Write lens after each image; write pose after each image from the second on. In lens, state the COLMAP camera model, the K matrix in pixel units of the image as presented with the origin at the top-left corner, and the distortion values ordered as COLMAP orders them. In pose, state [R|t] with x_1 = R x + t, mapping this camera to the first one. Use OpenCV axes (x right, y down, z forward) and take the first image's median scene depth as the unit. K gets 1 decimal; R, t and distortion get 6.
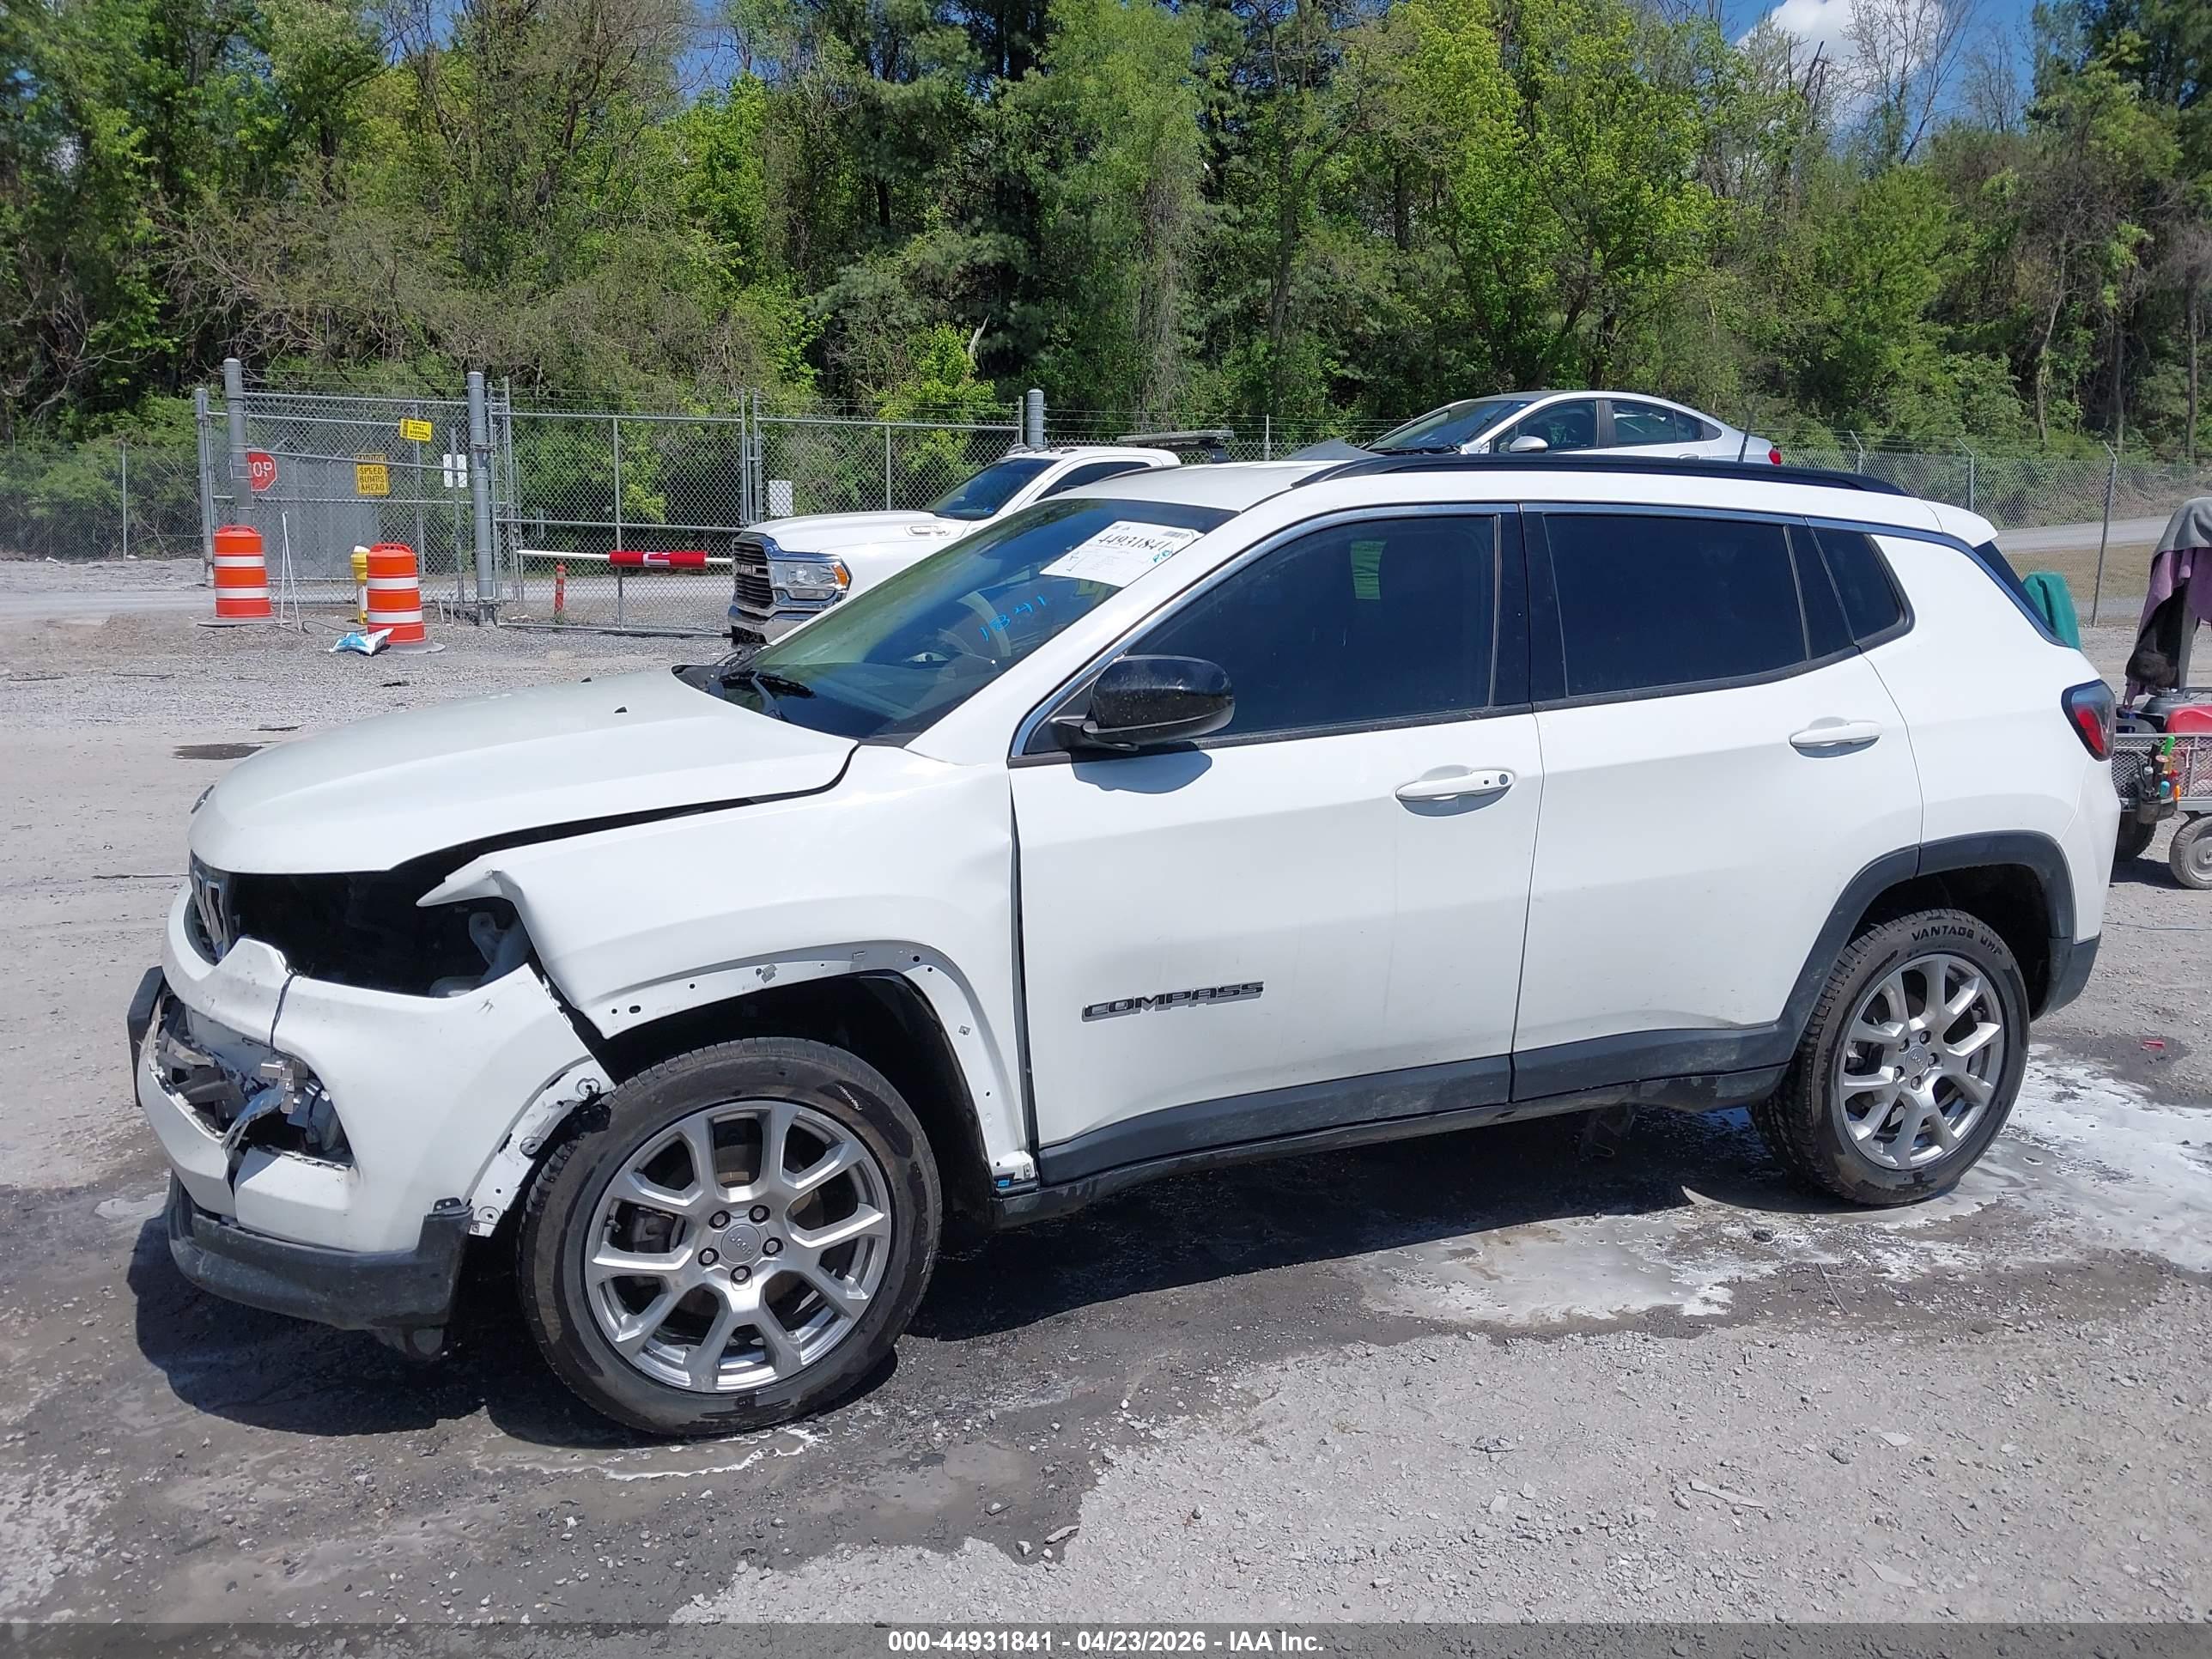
lens RADIAL K [[1738.0, 0, 1119.4], [0, 1738.0, 827.2], [0, 0, 1]] dist [0.017463, -0.023212]
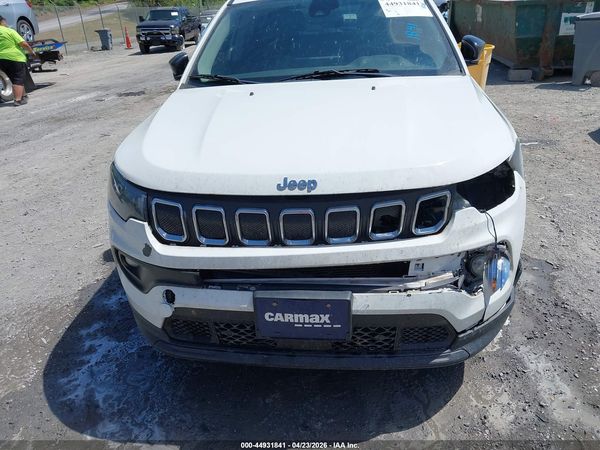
lens RADIAL K [[471.4, 0, 307.2], [0, 471.4, 224.6], [0, 0, 1]] dist [0.017463, -0.023212]
pose [[0.473260, -0.407003, 0.781264, -0.801933], [0.226772, 0.913268, 0.338402, -0.119646], [-0.851234, 0.017016, 0.524510, 0.657451]]
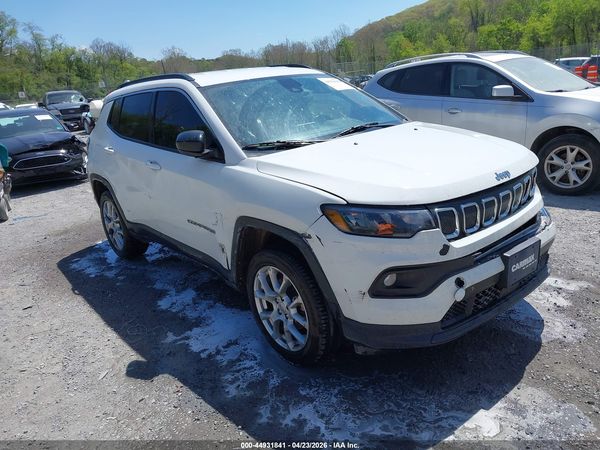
lens RADIAL K [[471.4, 0, 302.8], [0, 471.4, 227.0], [0, 0, 1]] dist [0.017463, -0.023212]
pose [[-0.291679, -0.276773, 0.915598, -0.992715], [0.266267, 0.895892, 0.355640, -0.250049], [-0.918708, 0.347527, -0.187617, 1.273955]]
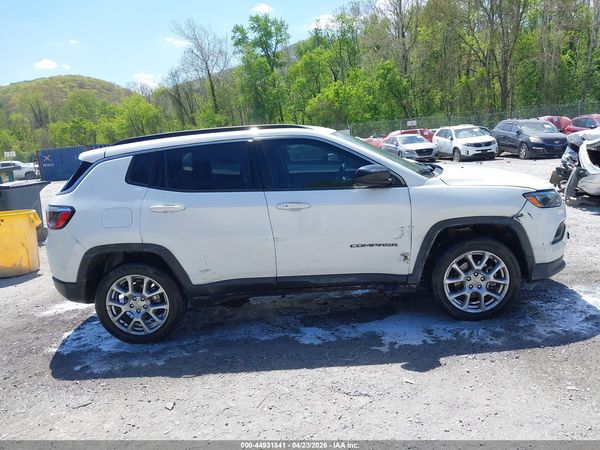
lens RADIAL K [[471.4, 0, 305.0], [0, 471.4, 236.8], [0, 0, 1]] dist [0.017463, -0.023212]
pose [[-0.906481, -0.029454, 0.421218, -0.451828], [0.146153, 0.914014, 0.378441, -0.407510], [-0.396145, 0.404612, -0.824232, 2.133940]]
